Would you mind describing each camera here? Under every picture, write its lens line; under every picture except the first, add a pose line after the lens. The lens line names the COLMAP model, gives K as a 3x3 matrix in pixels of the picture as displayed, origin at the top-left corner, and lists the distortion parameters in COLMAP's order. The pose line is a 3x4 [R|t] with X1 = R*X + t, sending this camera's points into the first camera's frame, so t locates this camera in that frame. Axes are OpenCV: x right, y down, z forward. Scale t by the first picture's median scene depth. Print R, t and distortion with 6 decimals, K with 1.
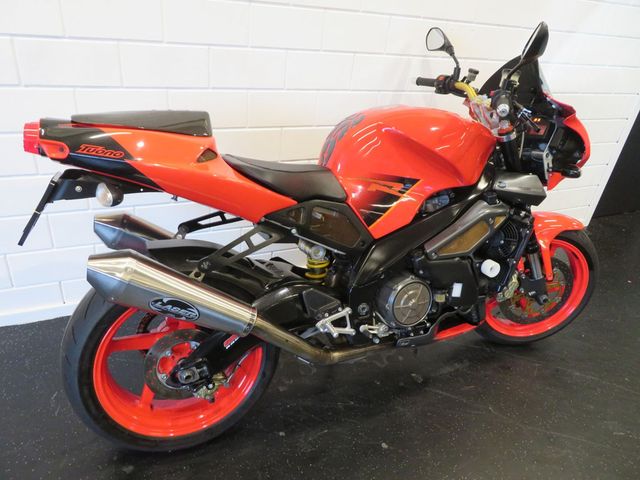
lens RADIAL K [[459.4, 0, 316.9], [0, 459.4, 238.9], [0, 0, 1]] dist [-0.013221, 0.009718]
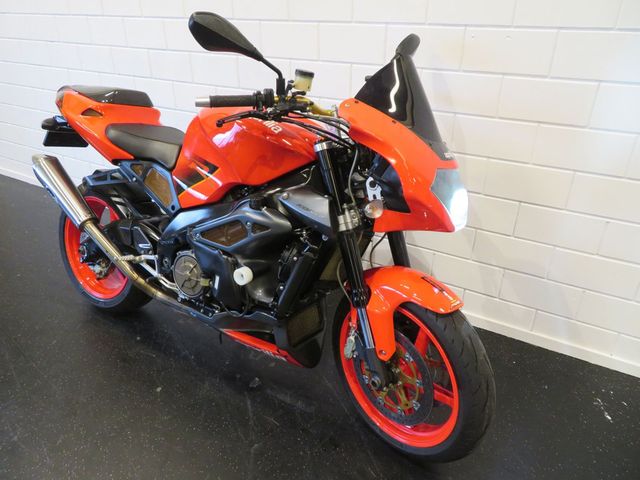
lens RADIAL K [[459.4, 0, 317.4], [0, 459.4, 236.8], [0, 0, 1]] dist [-0.013221, 0.009718]
pose [[0.559073, 0.286987, -0.777866, 1.141004], [-0.351200, 0.931831, 0.091374, -0.145005], [0.751063, 0.222102, 0.621752, 0.499907]]
